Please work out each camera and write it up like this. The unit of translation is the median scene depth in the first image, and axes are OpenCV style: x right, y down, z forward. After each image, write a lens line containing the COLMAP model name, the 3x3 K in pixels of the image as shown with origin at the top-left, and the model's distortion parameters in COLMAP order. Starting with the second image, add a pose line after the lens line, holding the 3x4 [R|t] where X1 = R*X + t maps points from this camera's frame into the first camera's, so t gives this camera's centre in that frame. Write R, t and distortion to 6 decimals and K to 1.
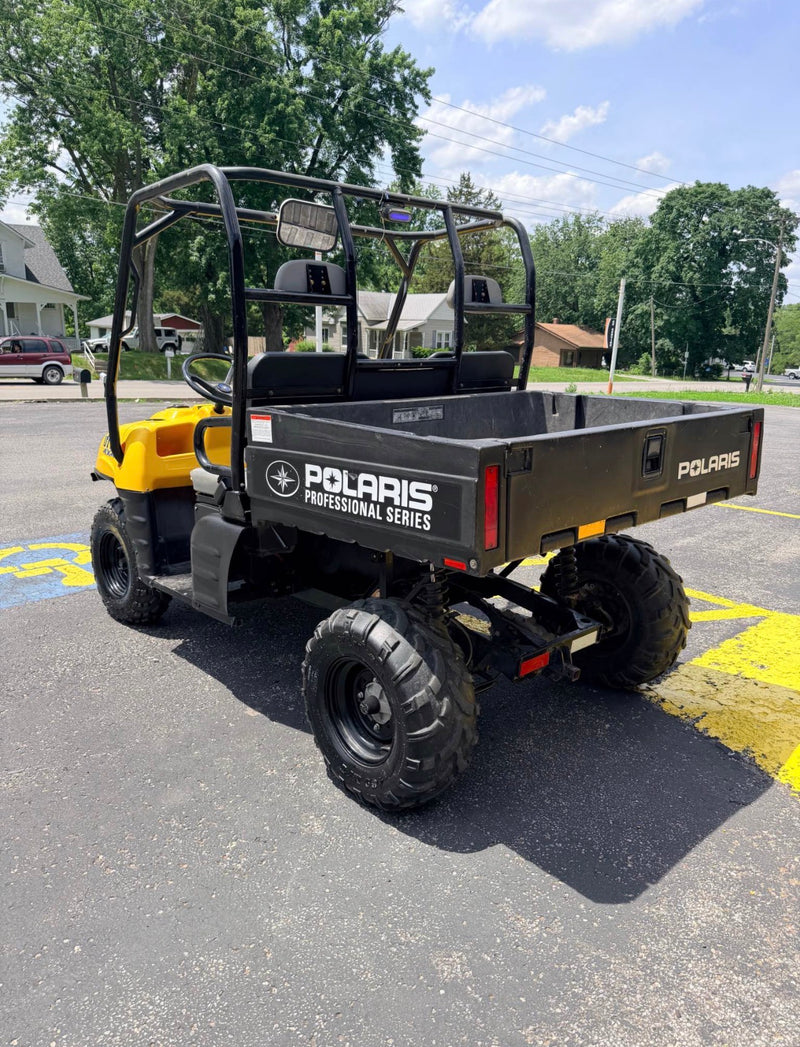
lens RADIAL K [[744.4, 0, 400.0], [0, 744.4, 523.5], [0, 0, 1]] dist [0.057250, -0.081152]
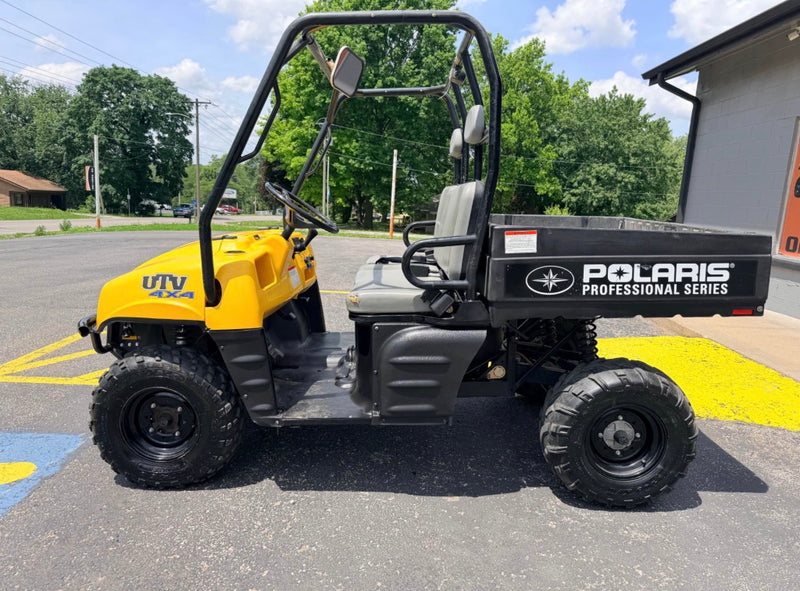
lens RADIAL K [[568.2, 0, 400.0], [0, 568.2, 295.5], [0, 0, 1]] dist [-0.002024, -0.001664]
pose [[0.679447, -0.123428, 0.723269, -1.005602], [0.159589, 0.987010, 0.018516, -0.092062], [-0.716159, 0.102845, 0.690319, 0.533181]]
